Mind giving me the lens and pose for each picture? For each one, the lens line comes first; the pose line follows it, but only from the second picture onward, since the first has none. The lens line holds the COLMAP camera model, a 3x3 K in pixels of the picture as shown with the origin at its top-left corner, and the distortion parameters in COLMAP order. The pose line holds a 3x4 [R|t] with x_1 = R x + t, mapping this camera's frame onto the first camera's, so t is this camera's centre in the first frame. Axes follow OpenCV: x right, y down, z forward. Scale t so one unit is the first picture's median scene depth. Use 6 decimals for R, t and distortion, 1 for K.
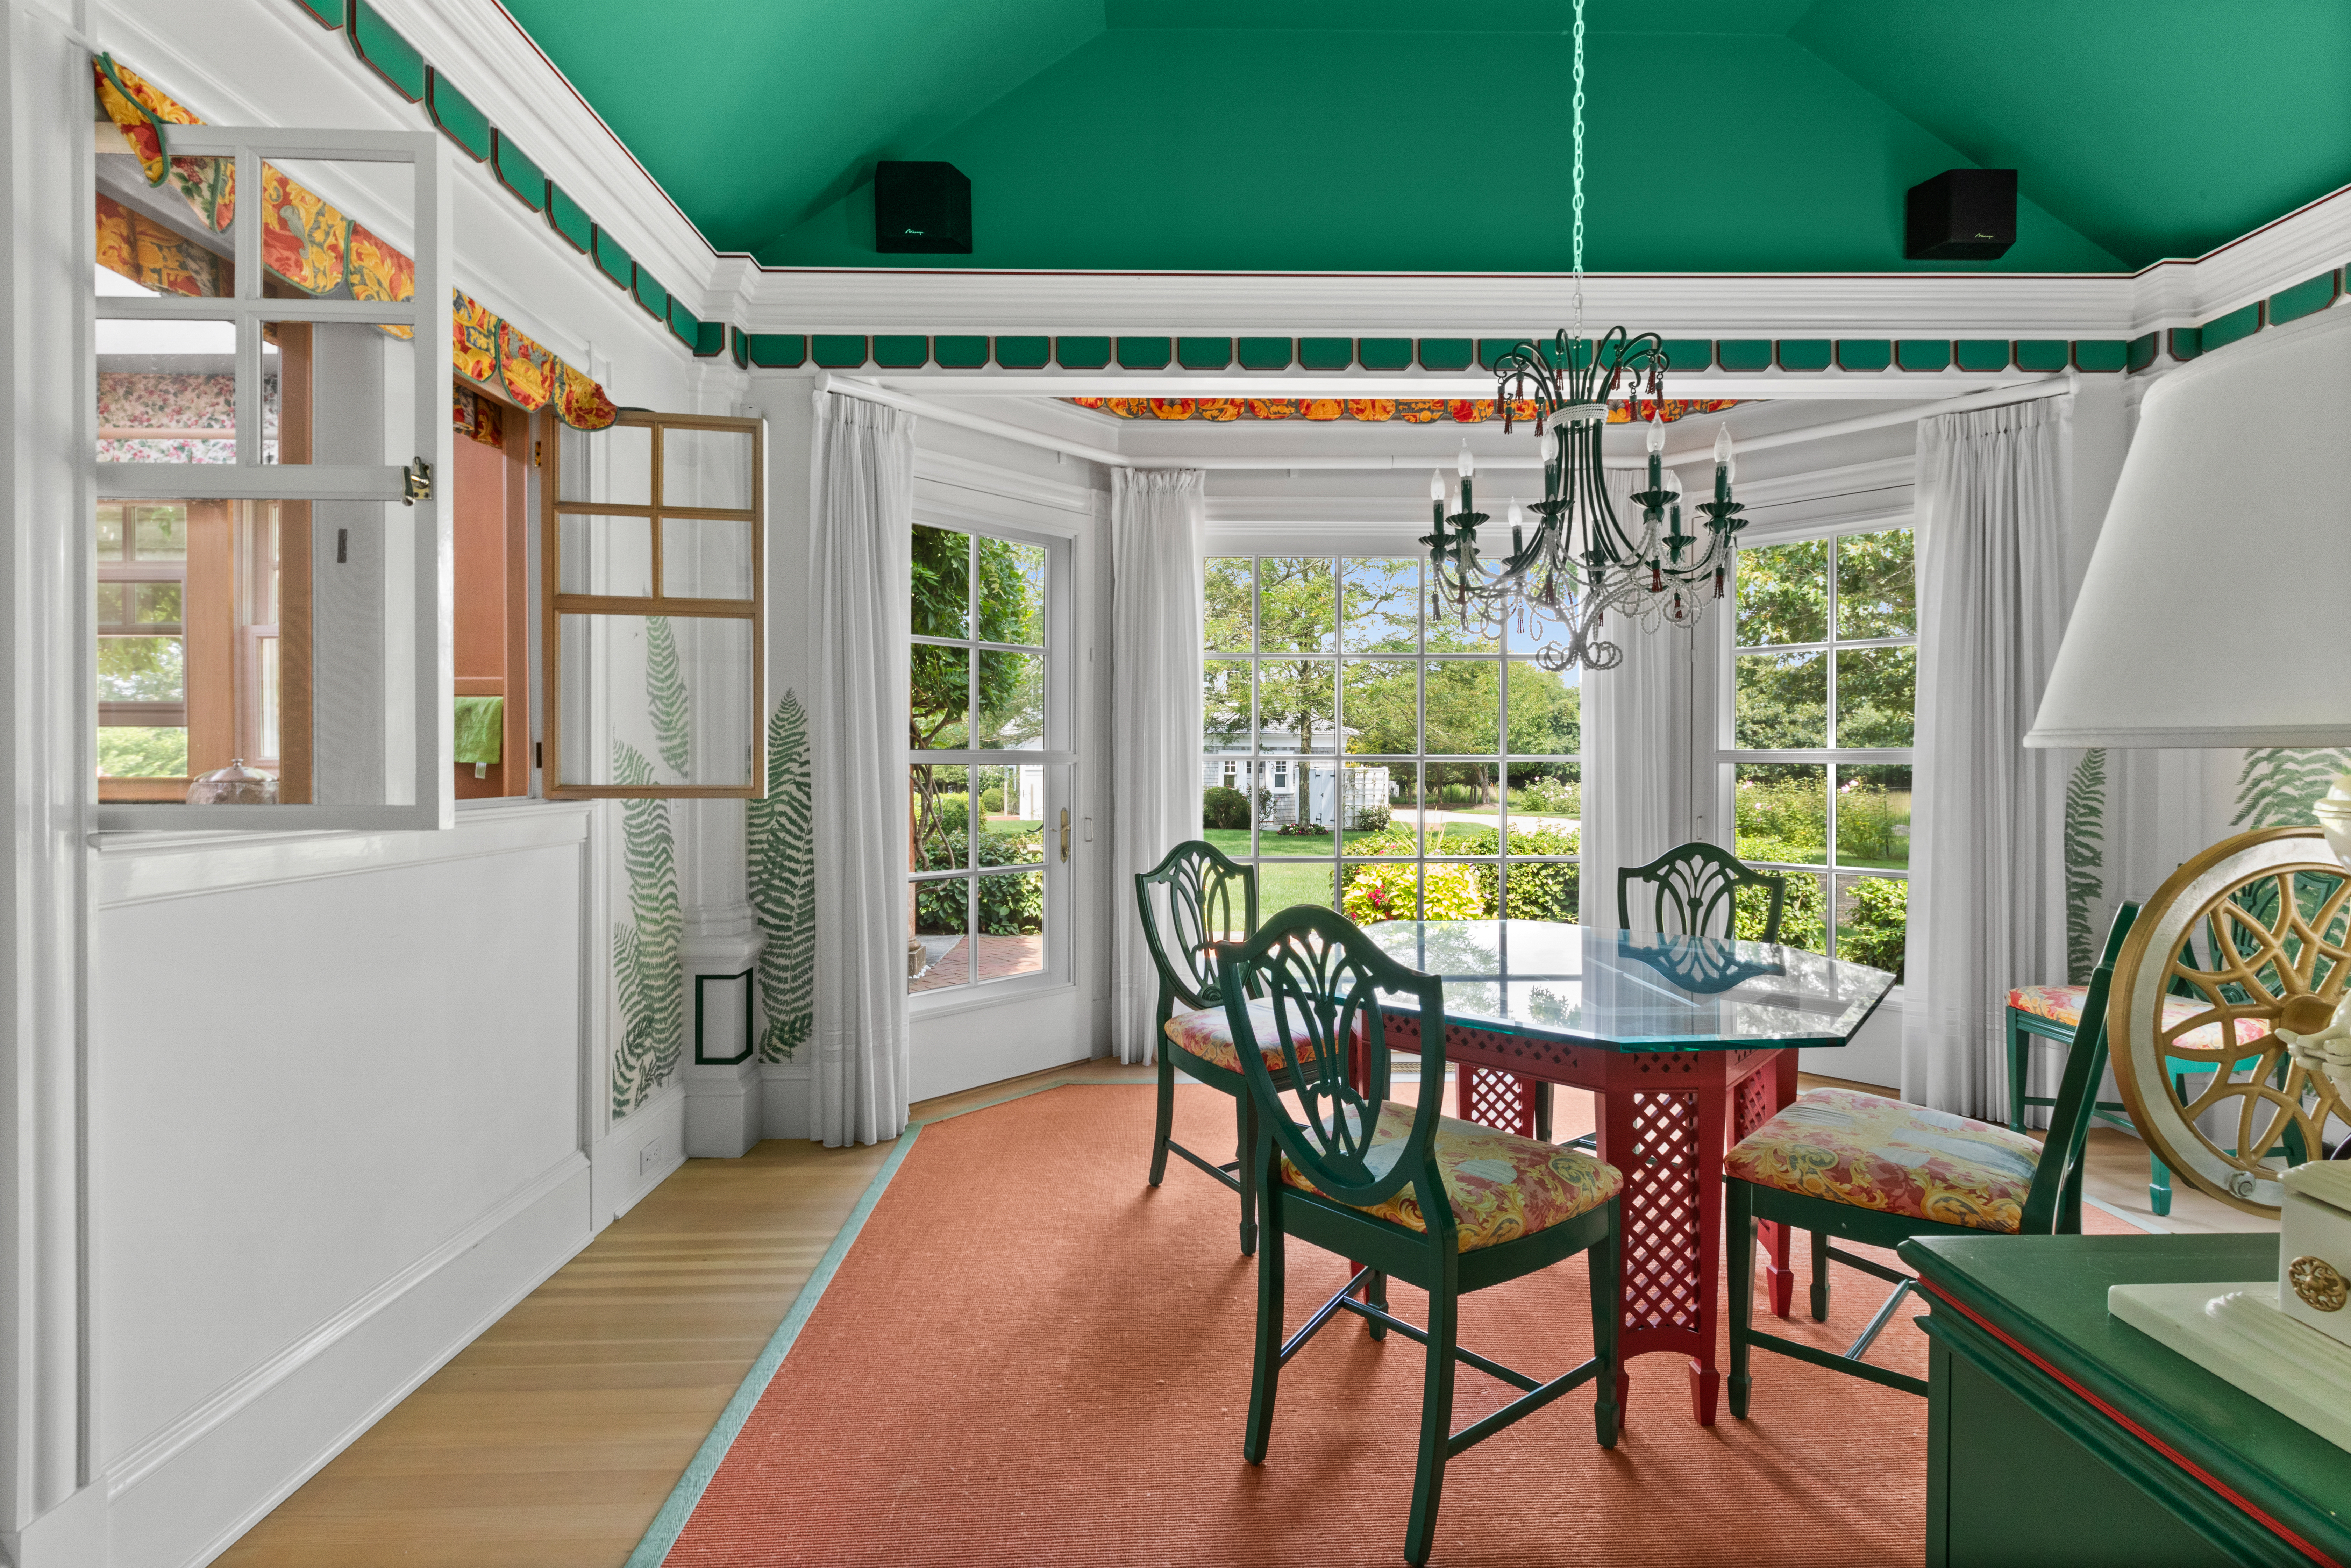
lens RADIAL K [[1072.0, 0, 1174.6], [0, 1072.0, 773.4], [0, 0, 1]] dist [0.002093, -0.003008]
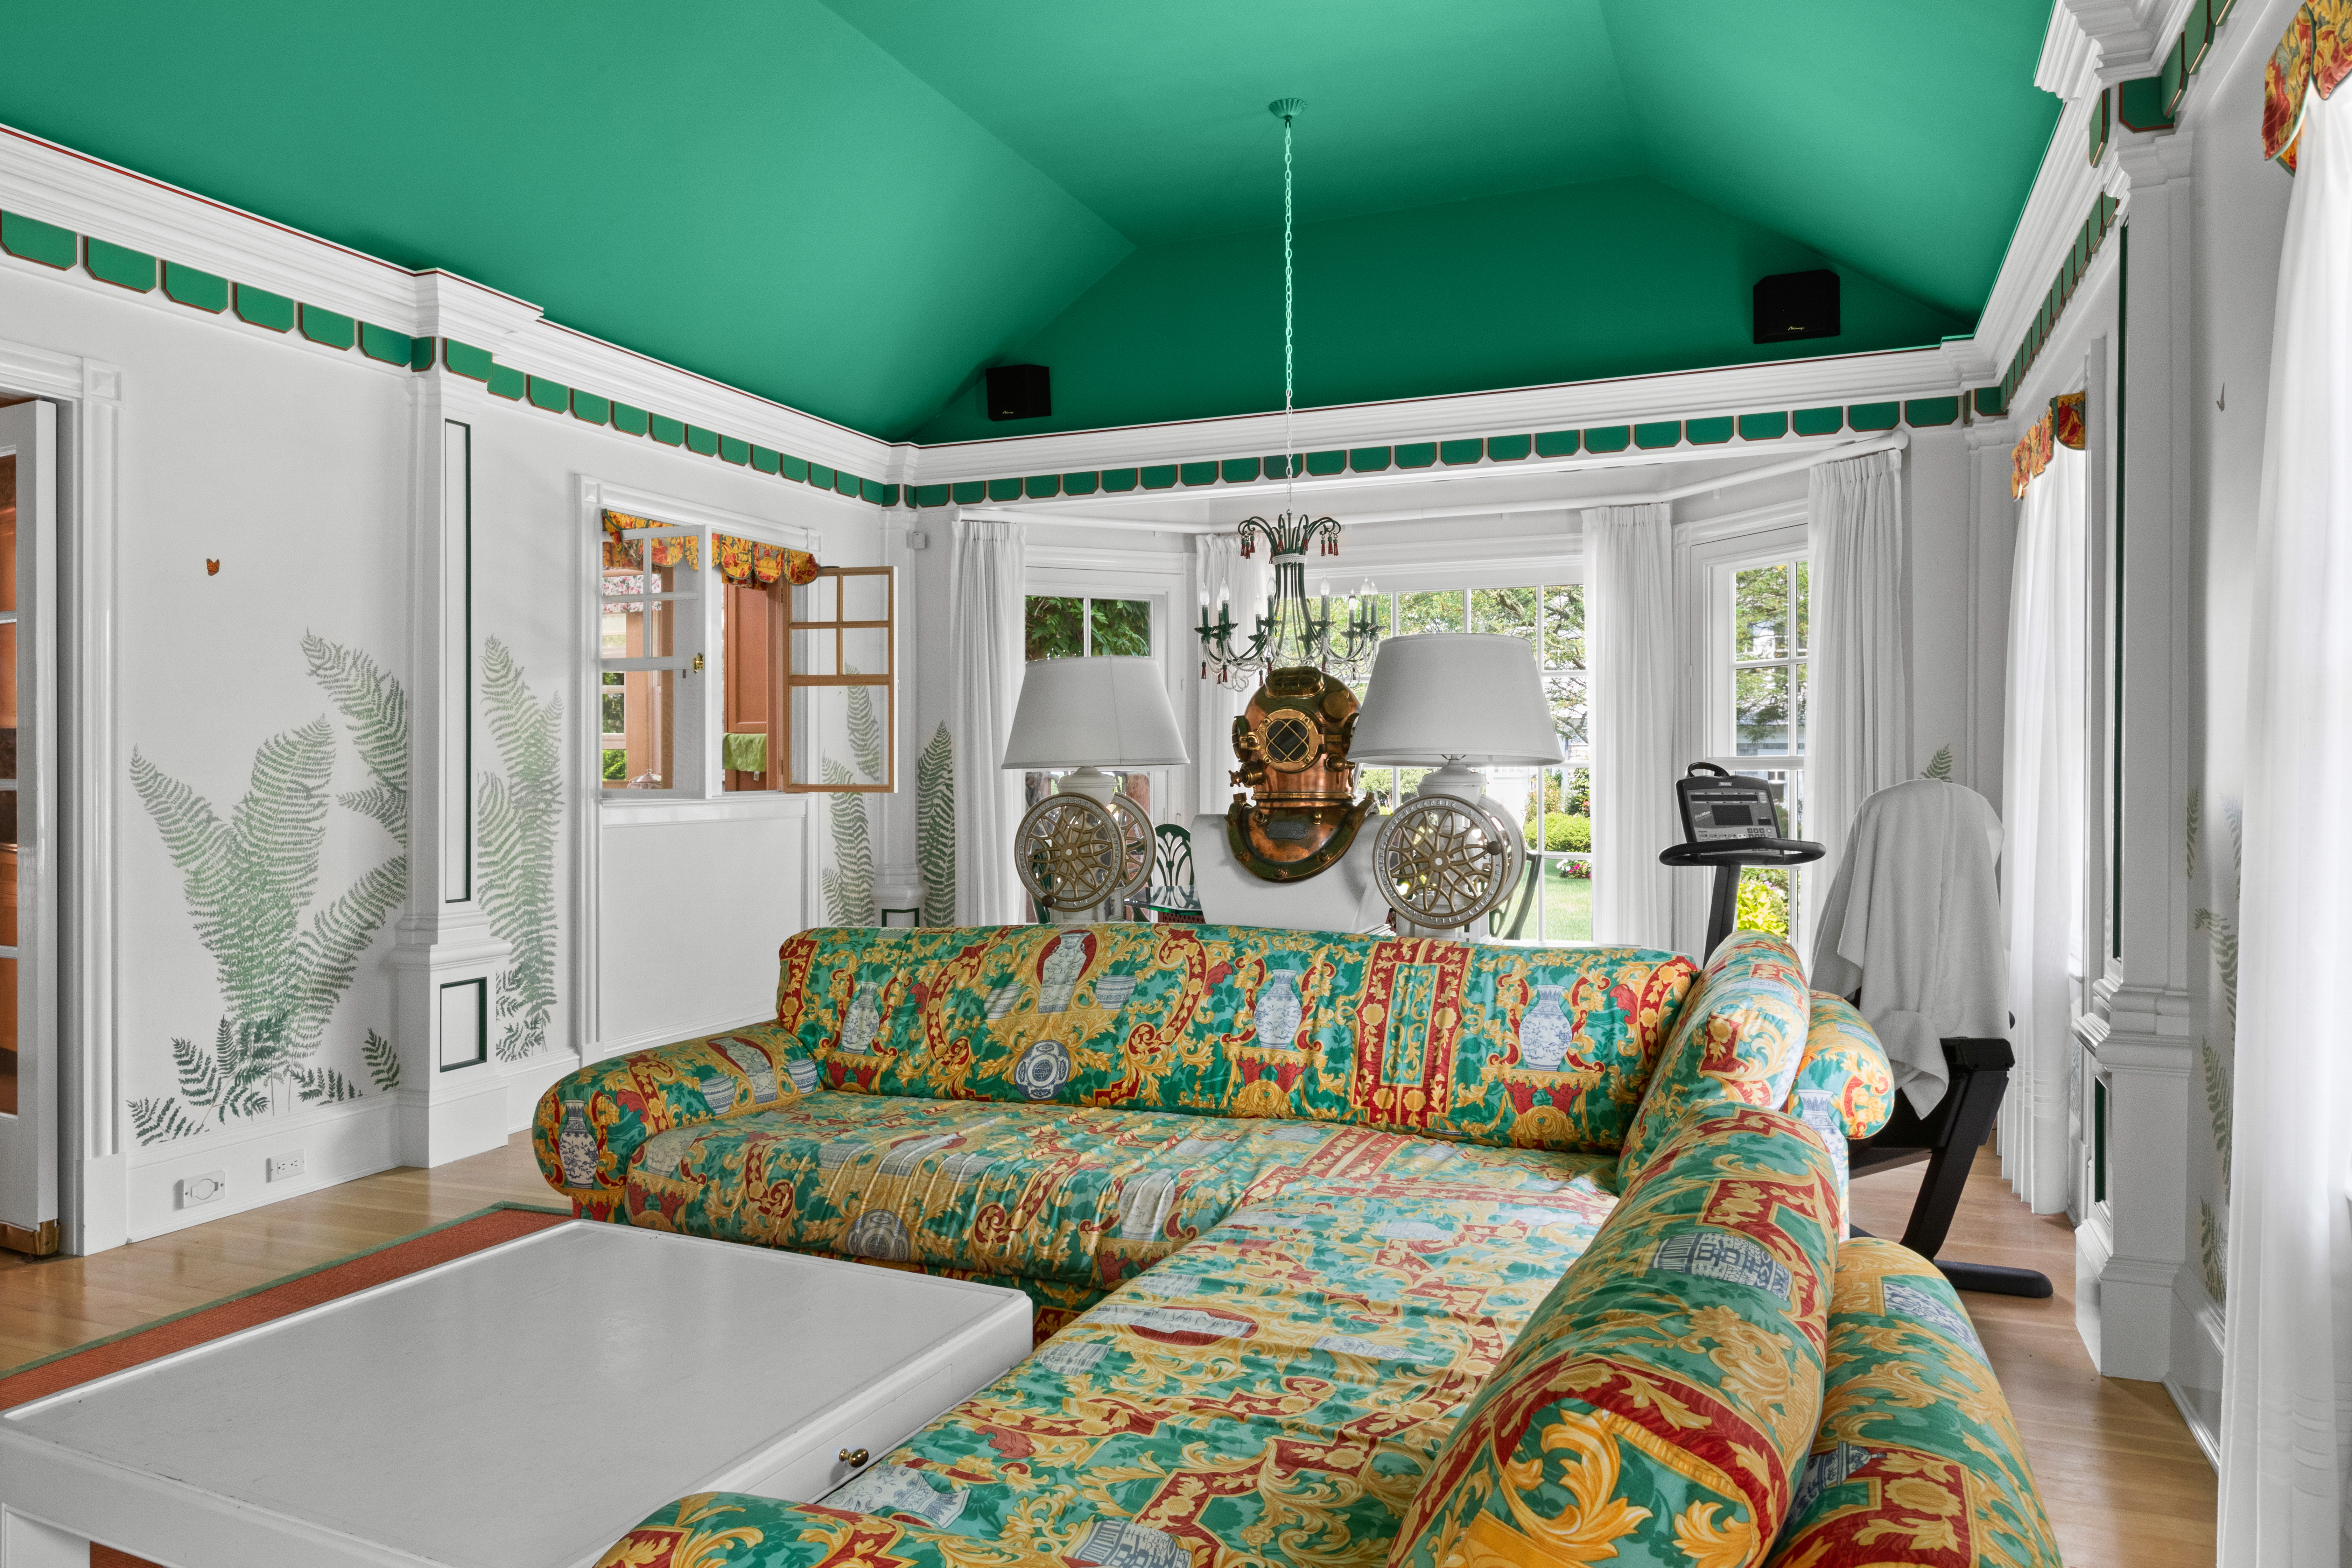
lens RADIAL K [[1589.7, 0, 1180.5], [0, 1589.7, 781.4], [0, 0, 1]] dist [0.007005, 0.000498]
pose [[0.923975, -0.002167, -0.382447, 0.985763], [0.000925, 0.999994, -0.003430, 0.015805], [0.382452, 0.002815, 0.923971, -1.134095]]
